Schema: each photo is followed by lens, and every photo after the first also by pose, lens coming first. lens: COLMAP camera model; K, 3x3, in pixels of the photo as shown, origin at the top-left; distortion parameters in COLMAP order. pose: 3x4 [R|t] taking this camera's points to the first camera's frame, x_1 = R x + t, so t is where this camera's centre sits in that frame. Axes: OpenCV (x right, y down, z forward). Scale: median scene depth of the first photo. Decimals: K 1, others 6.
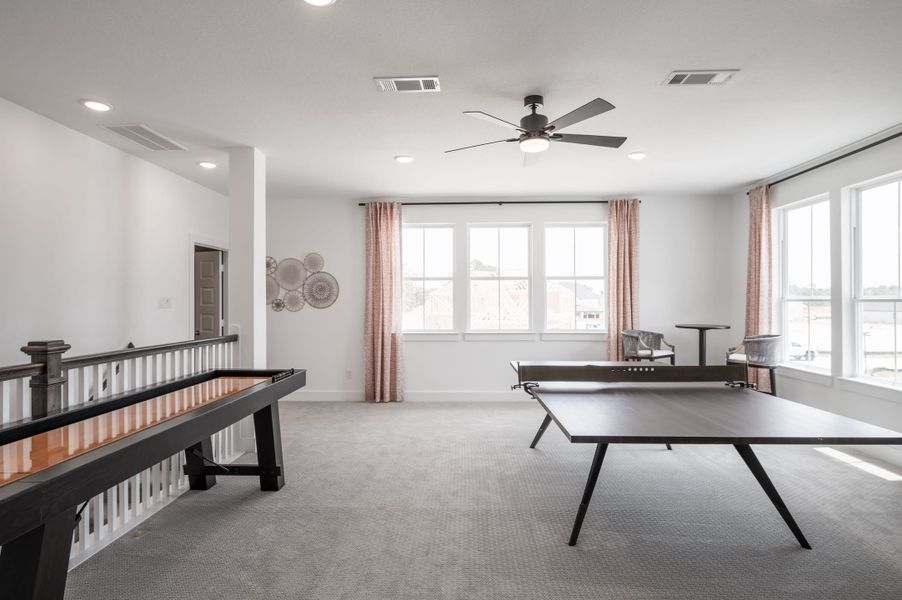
lens RADIAL K [[474.6, 0, 448.6], [0, 474.6, 298.5], [0, 0, 1]] dist [-0.007225, -0.001184]
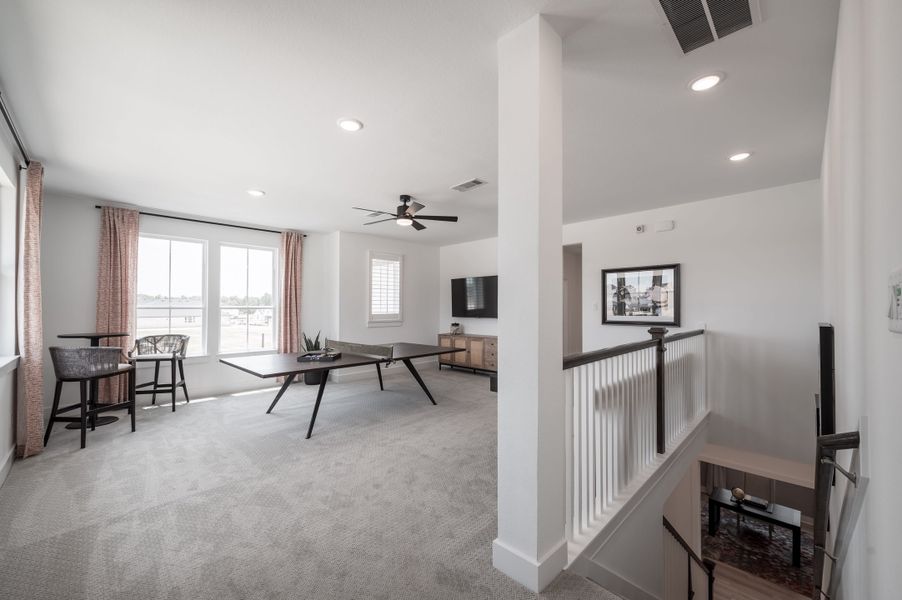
lens RADIAL K [[354.1, 0, 451.0], [0, 354.1, 300.0], [0, 0, 1]] dist [0.000434, 0.000067]
pose [[-0.738343, 0.022314, 0.674056, -0.432575], [0.001535, 0.999505, -0.031407, 0.011010], [-0.674424, -0.022155, -0.738012, 0.965169]]
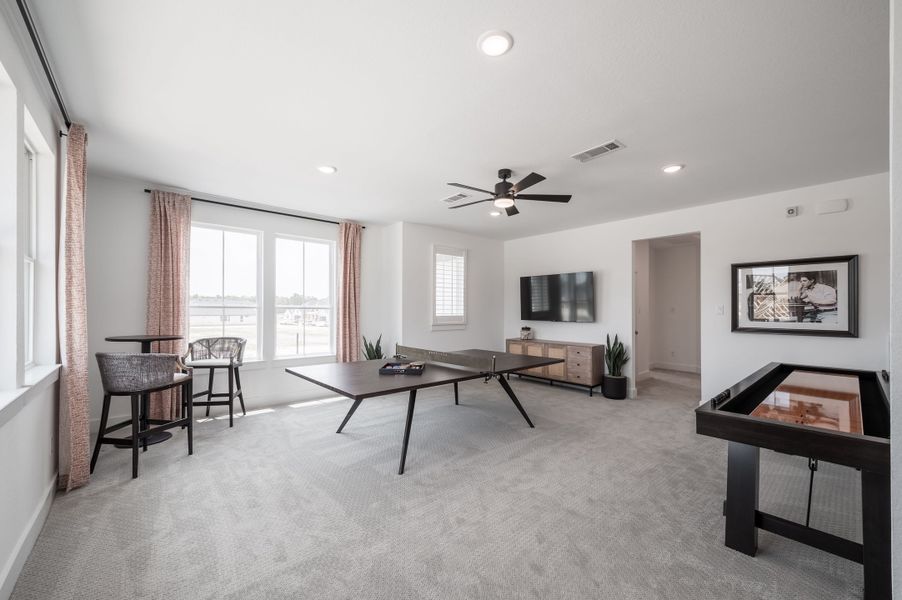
lens RADIAL K [[355.1, 0, 448.3], [0, 355.1, 306.8], [0, 0, 1]] dist [0.003444, 0.000043]
pose [[-0.687659, 0.006050, 0.726009, -0.245755], [-0.007855, 0.999845, -0.015772, 0.009903], [-0.725991, -0.016549, -0.687505, 0.965250]]
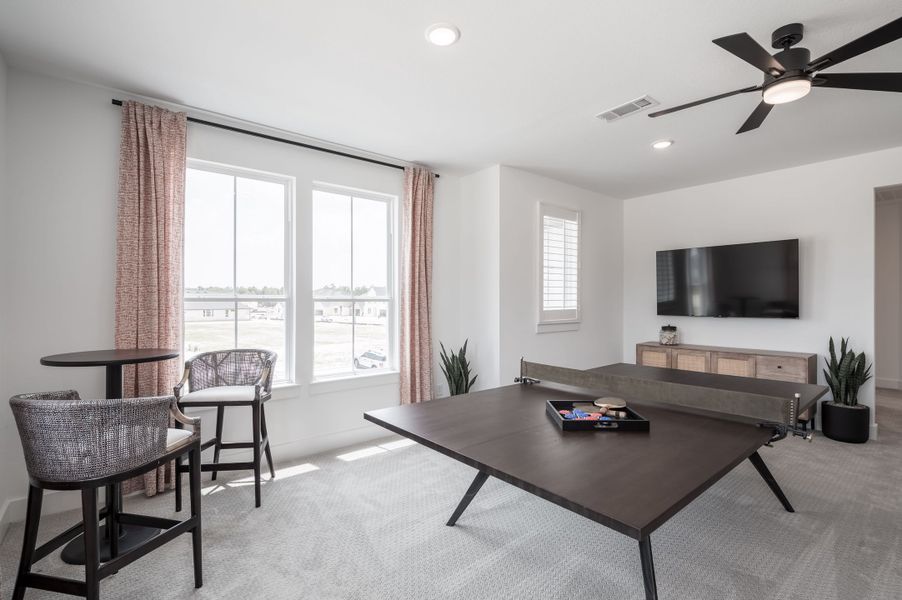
lens RADIAL K [[419.3, 0, 449.3], [0, 419.3, 296.1], [0, 0, 1]] dist [-0.011751, 0.000379]
pose [[-0.661635, 0.013402, 0.749706, 0.025506], [-0.000425, 0.999833, -0.018248, 0.007837], [-0.749826, -0.012392, -0.661519, 0.945848]]
